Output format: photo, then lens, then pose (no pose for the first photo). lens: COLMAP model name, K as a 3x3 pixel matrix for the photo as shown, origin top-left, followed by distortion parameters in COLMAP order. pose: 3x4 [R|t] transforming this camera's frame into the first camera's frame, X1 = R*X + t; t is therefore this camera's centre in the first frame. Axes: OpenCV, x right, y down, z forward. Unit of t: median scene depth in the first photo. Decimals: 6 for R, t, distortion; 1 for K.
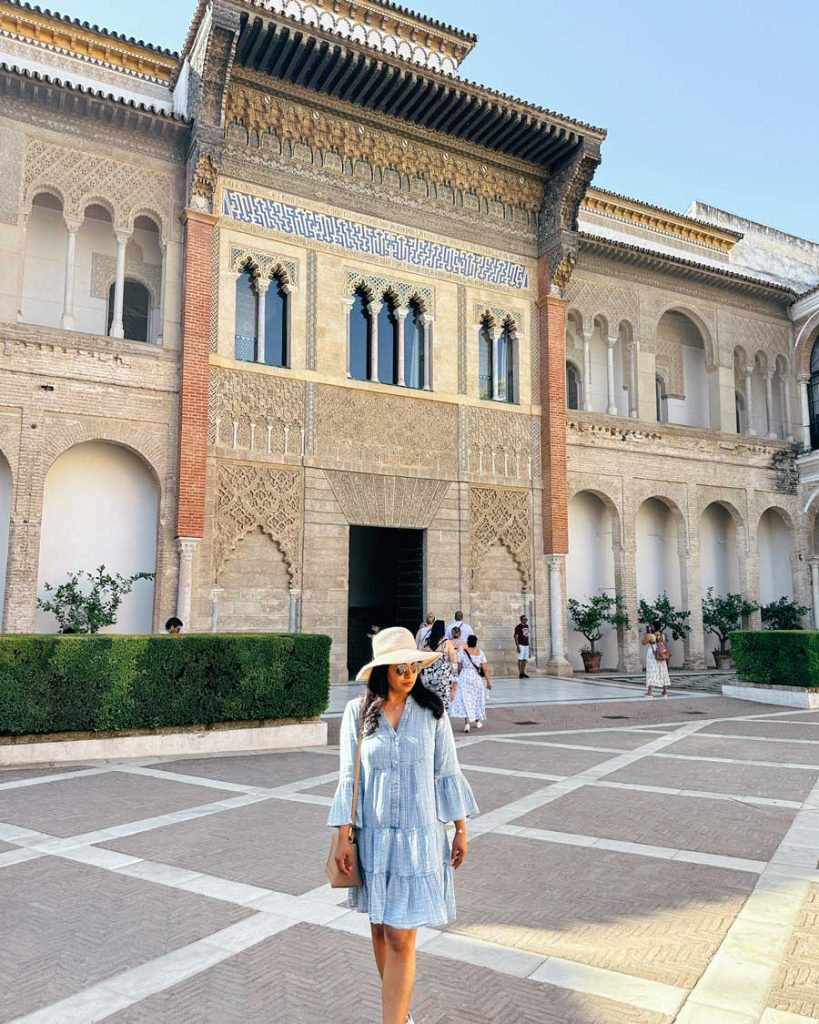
lens RADIAL K [[783.3, 0, 410.1], [0, 783.3, 509.2], [0, 0, 1]] dist [0.004852, 0.000267]
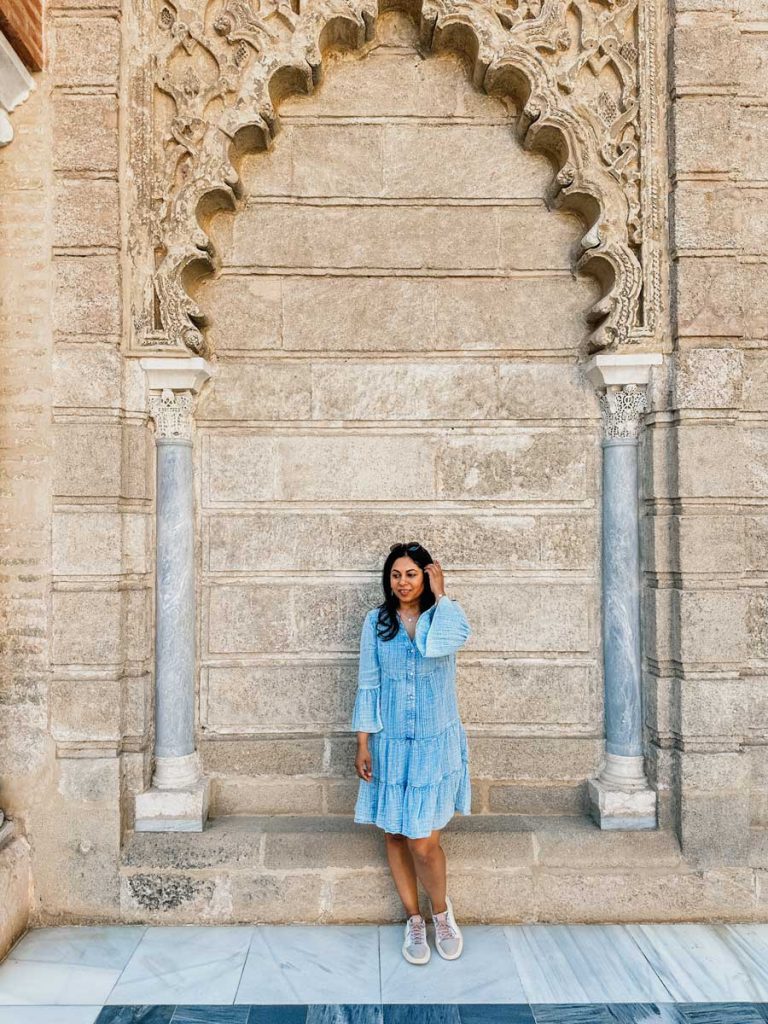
lens RADIAL K [[711.7, 0, 381.6], [0, 711.7, 510.6], [0, 0, 1]] dist [-0.005977, -0.002059]
pose [[0.889057, -0.014720, -0.457559, -0.125341], [0.058166, 0.995015, 0.081009, 0.120405], [0.454086, -0.098636, 0.885481, 0.841632]]
